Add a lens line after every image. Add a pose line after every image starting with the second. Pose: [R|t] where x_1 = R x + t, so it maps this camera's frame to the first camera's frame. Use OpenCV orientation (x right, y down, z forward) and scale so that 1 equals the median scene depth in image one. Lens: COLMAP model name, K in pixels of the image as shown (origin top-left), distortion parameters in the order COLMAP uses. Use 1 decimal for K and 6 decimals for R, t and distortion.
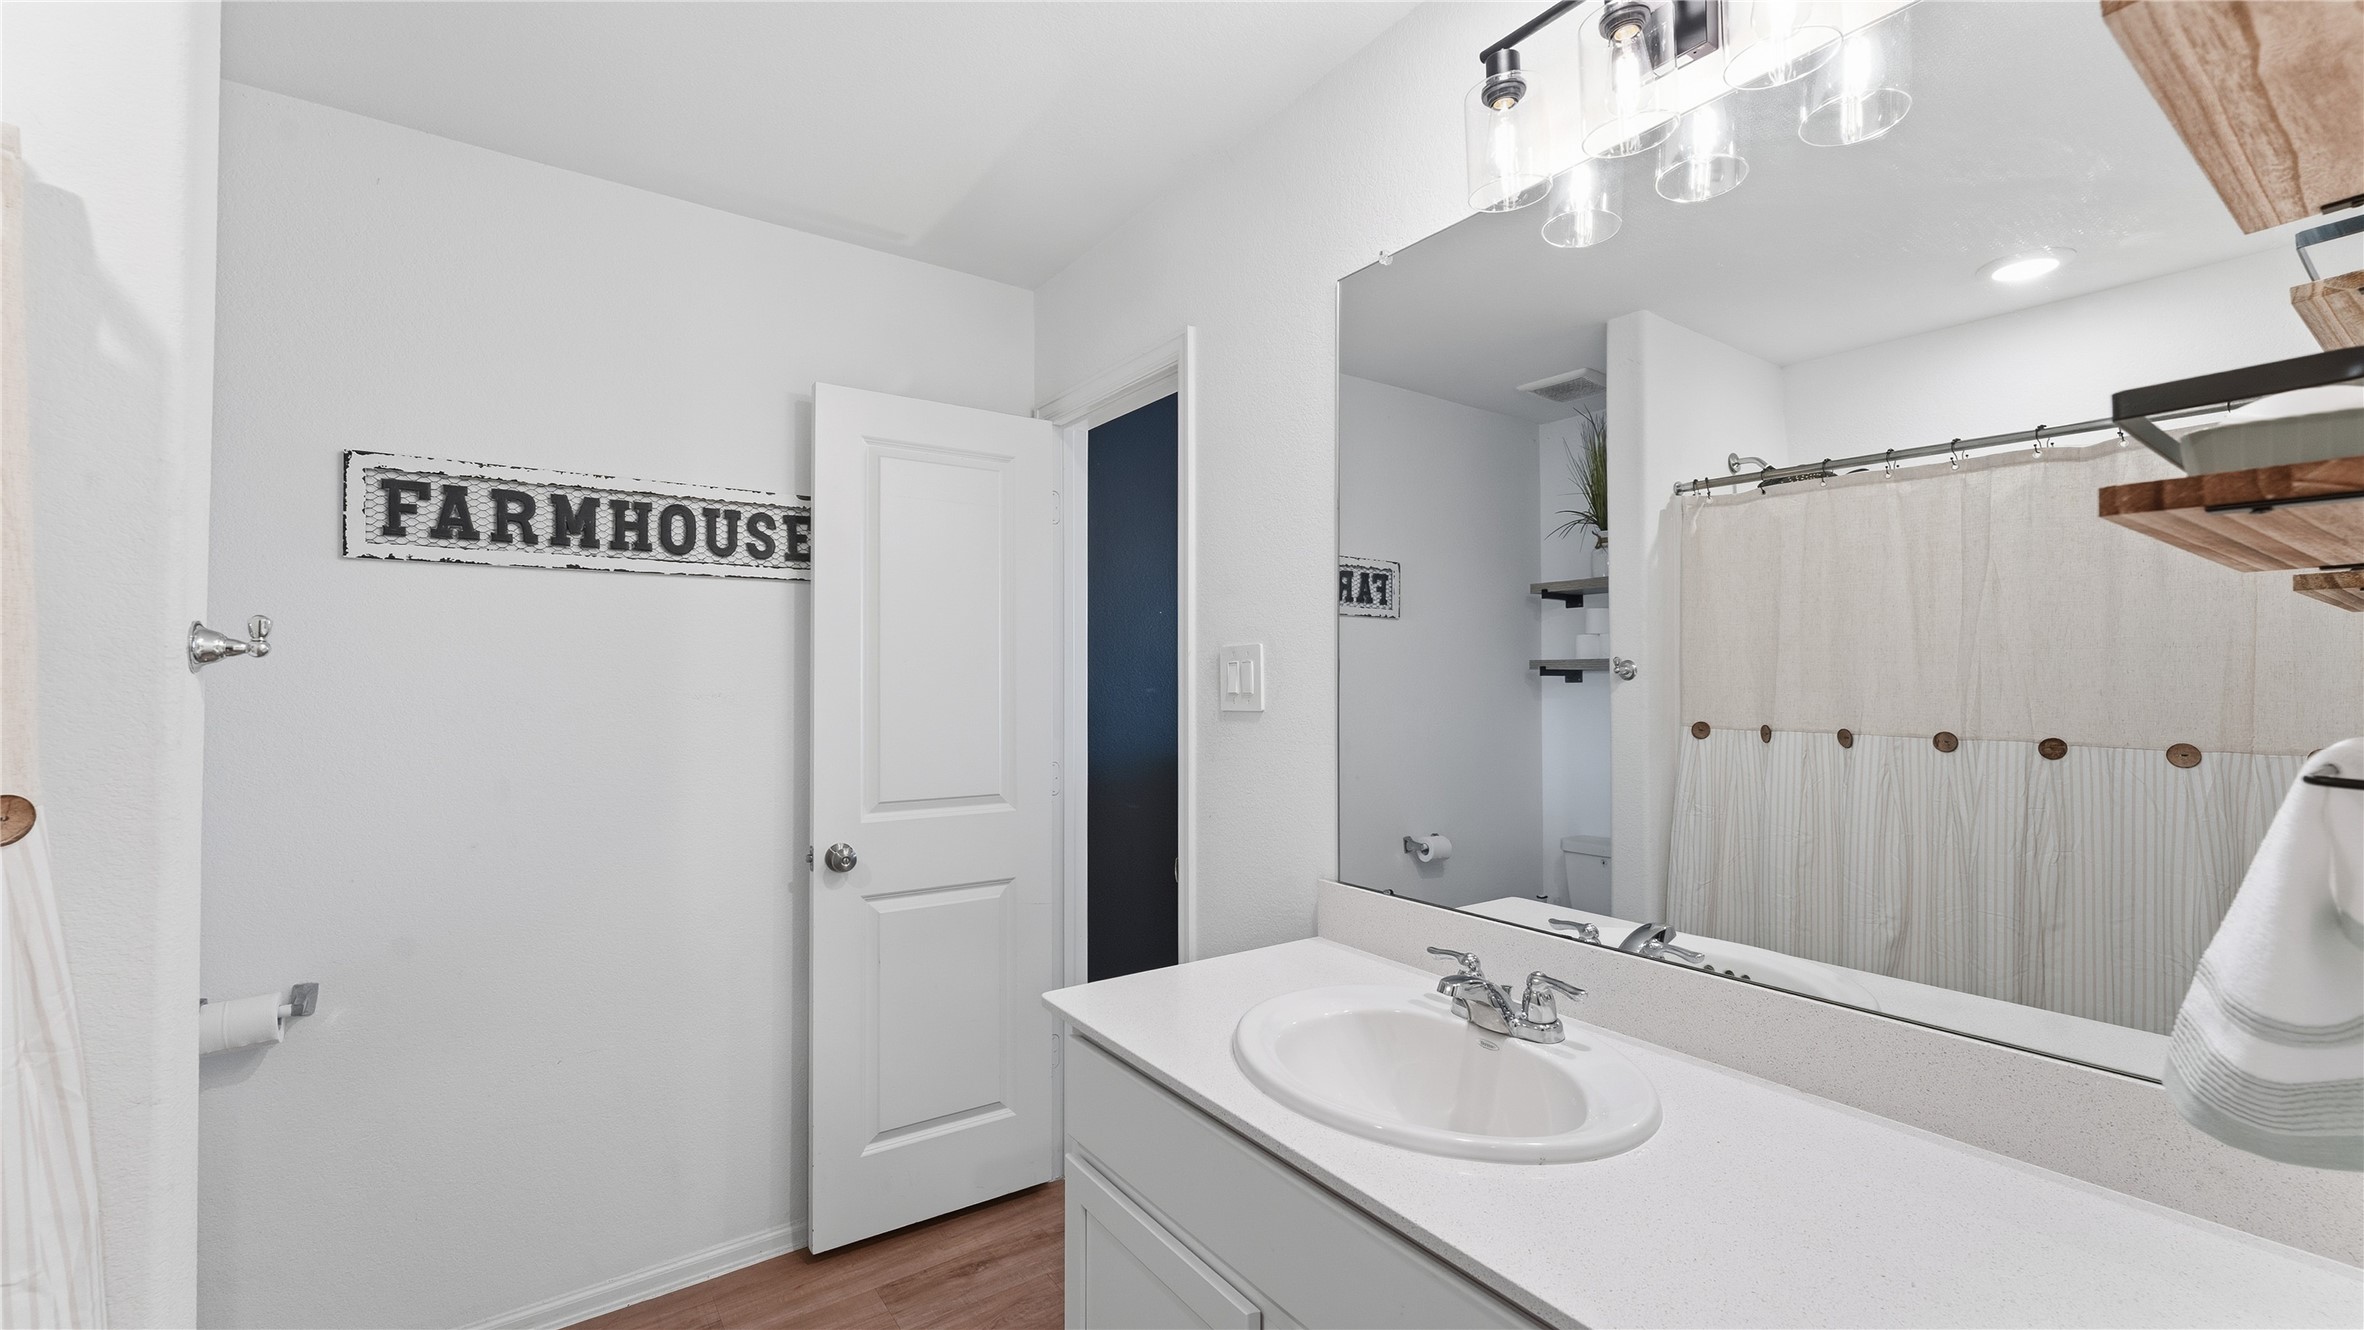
lens RADIAL K [[949.0, 0, 1180.2], [0, 949.0, 661.8], [0, 0, 1]] dist [0.002013, 0.000026]
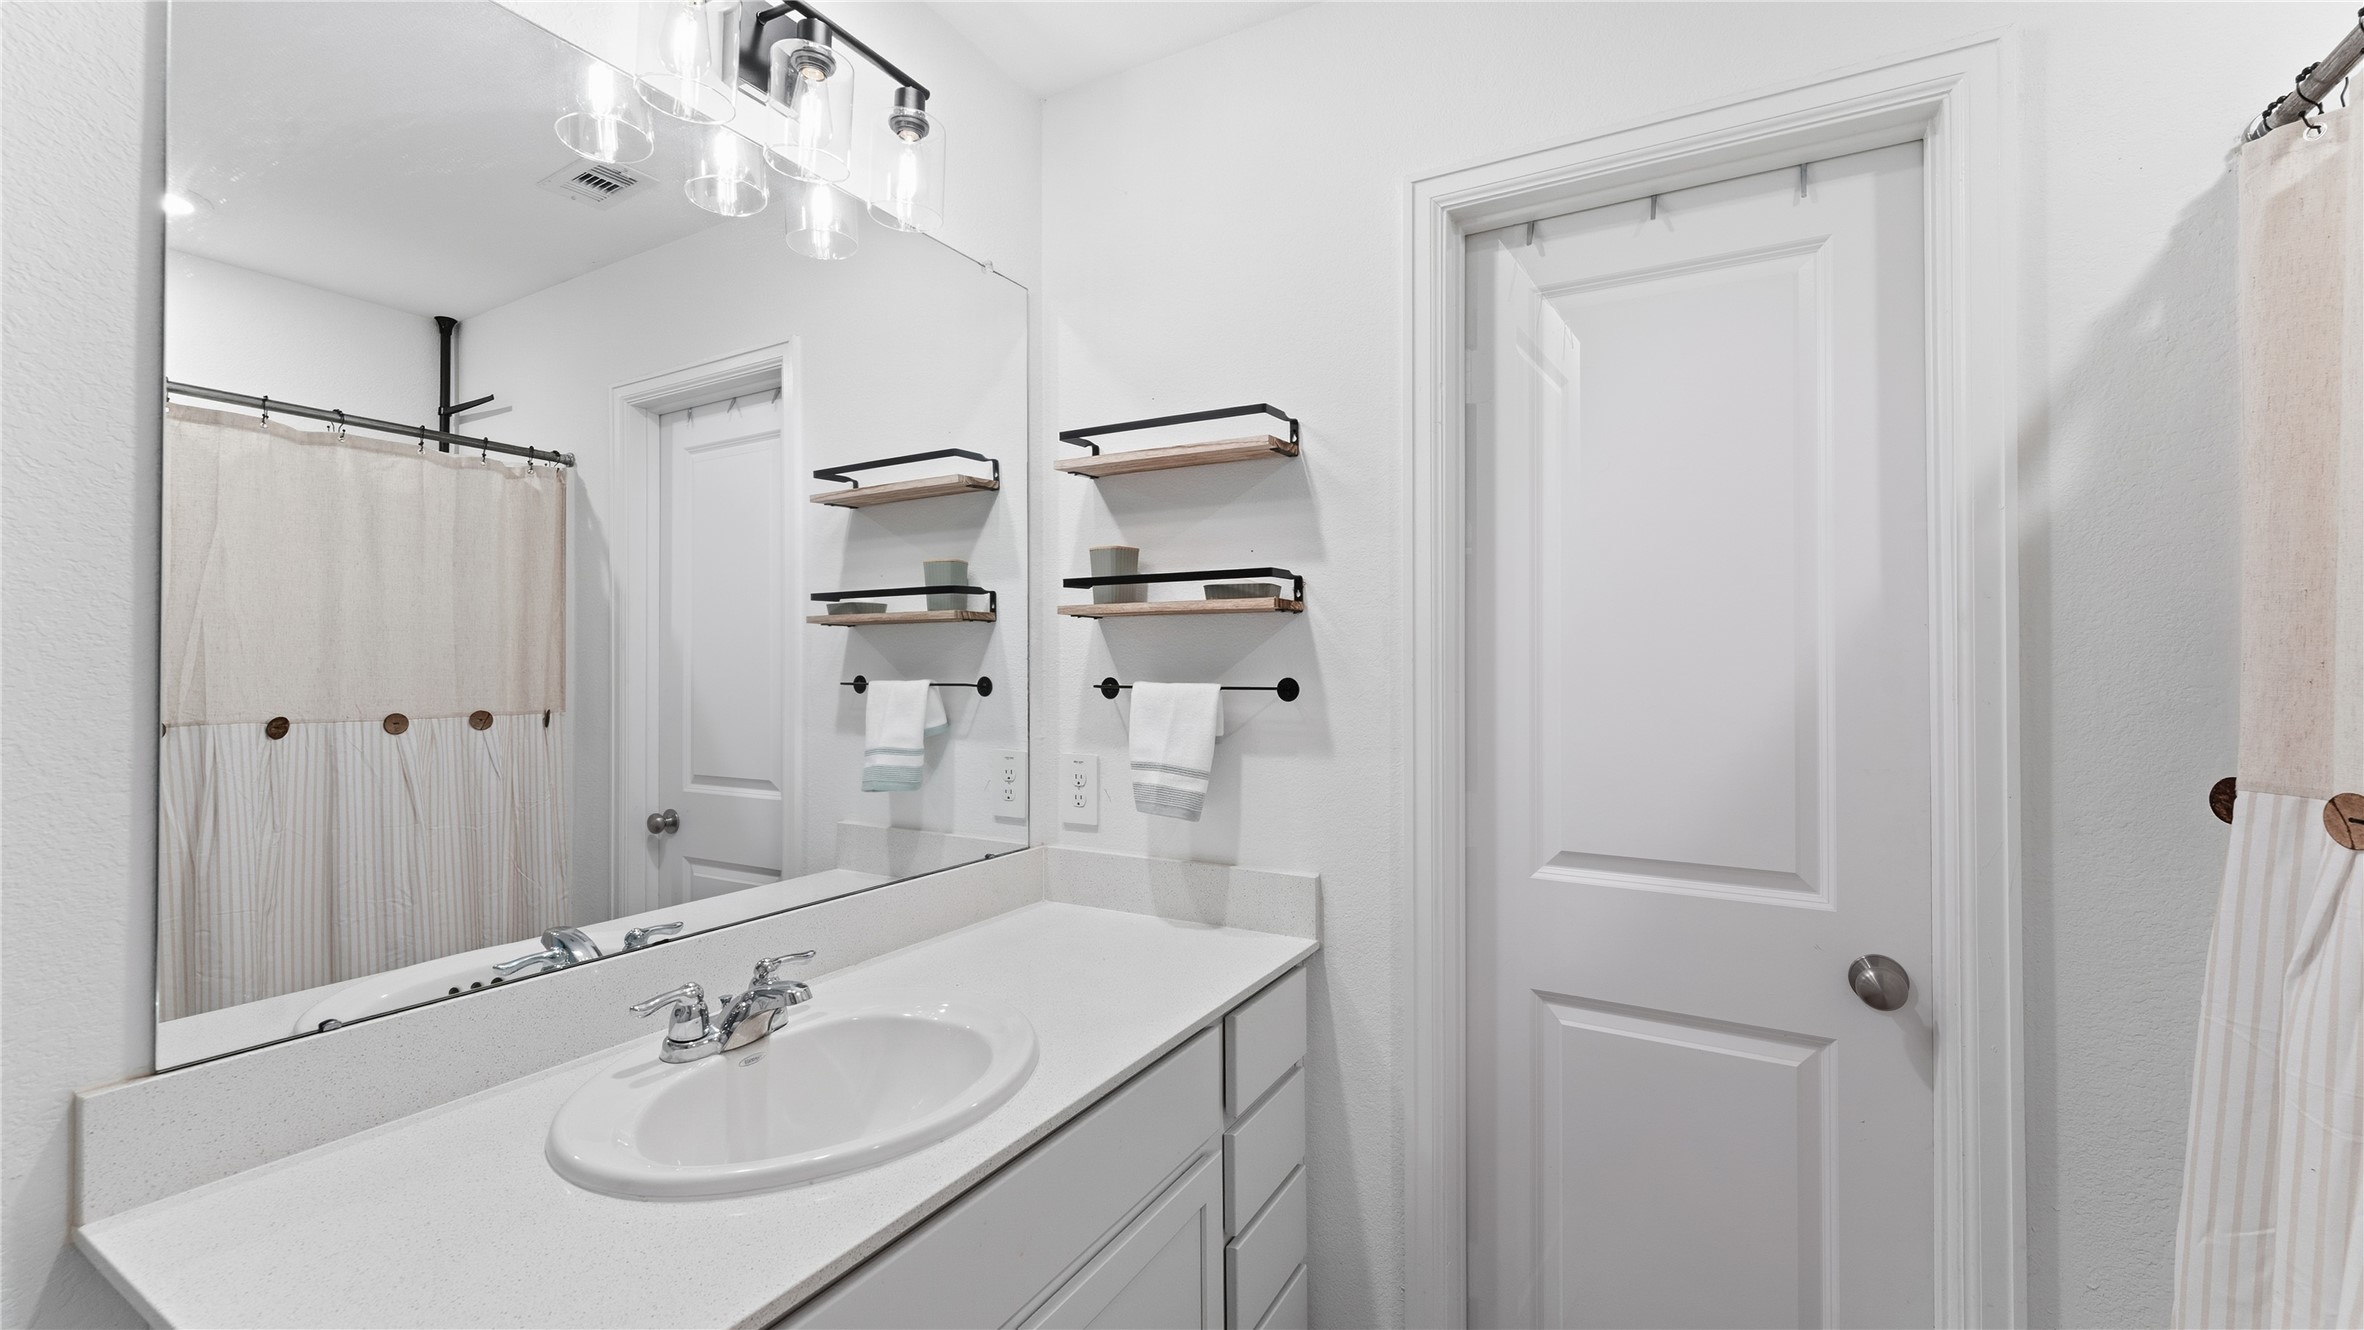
lens RADIAL K [[953.2, 0, 1183.6], [0, 953.2, 663.6], [0, 0, 1]] dist [0.001293, -0.000104]
pose [[-0.425446, -0.004784, 0.904971, -0.416811], [-0.023407, 0.999710, -0.005719, 0.008674], [-0.904681, -0.023616, -0.425435, 0.619163]]
